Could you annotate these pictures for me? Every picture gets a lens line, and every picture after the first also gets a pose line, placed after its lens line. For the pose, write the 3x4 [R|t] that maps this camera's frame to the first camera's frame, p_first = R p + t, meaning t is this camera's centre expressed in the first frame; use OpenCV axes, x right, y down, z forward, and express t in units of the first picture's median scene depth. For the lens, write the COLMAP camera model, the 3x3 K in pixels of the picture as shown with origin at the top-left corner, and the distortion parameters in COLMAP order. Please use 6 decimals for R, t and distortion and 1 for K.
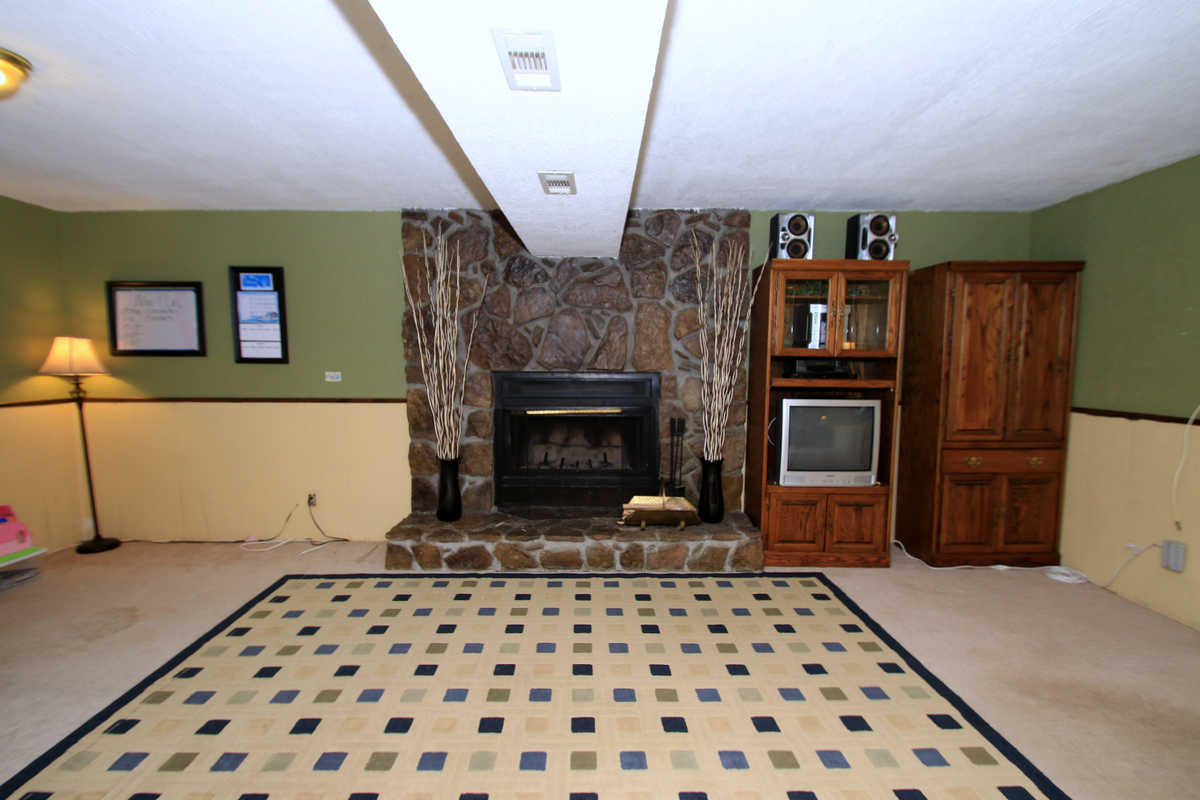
lens RADIAL K [[564.6, 0, 594.1], [0, 564.6, 408.1], [0, 0, 1]] dist [0.003050, -0.000421]
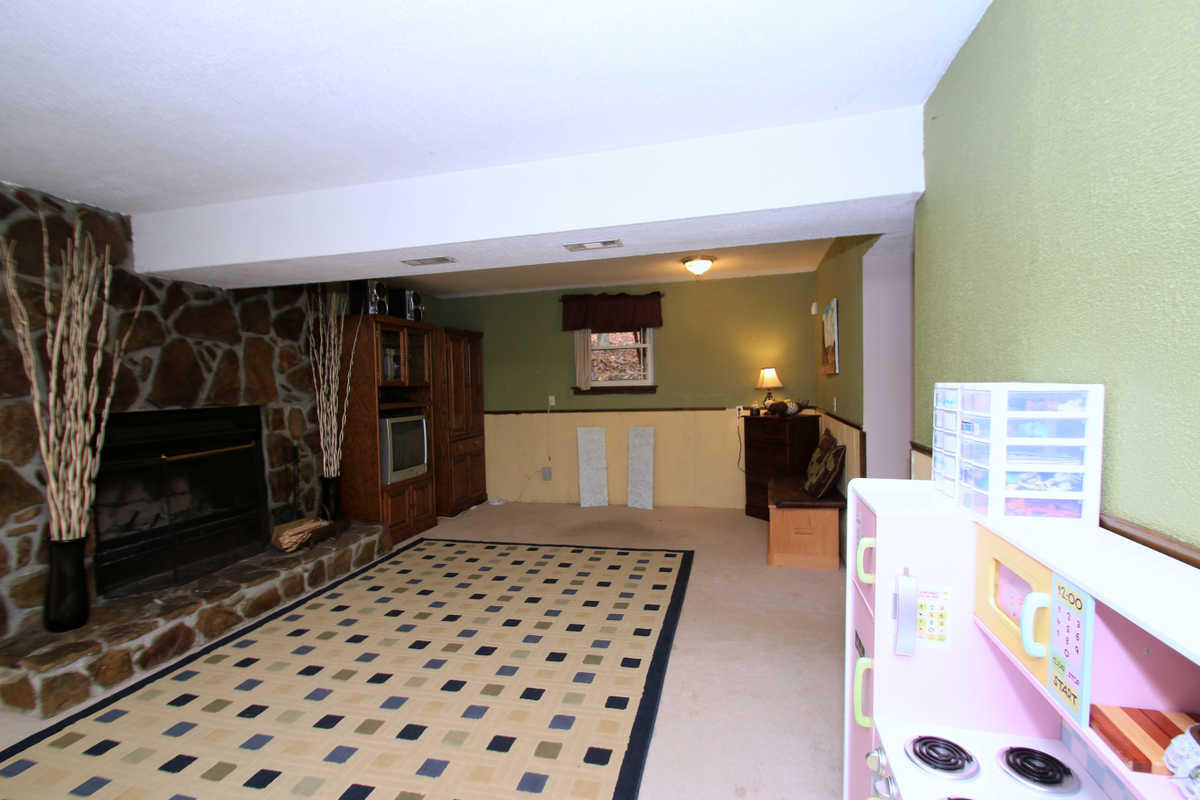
lens RADIAL K [[564.6, 0, 594.1], [0, 564.6, 408.1], [0, 0, 1]] dist [0.003050, -0.000421]
pose [[0.260695, -0.057510, 0.963707, -0.821284], [0.100679, 0.994401, 0.032106, -0.034624], [-0.960157, 0.088655, 0.265025, 0.174773]]
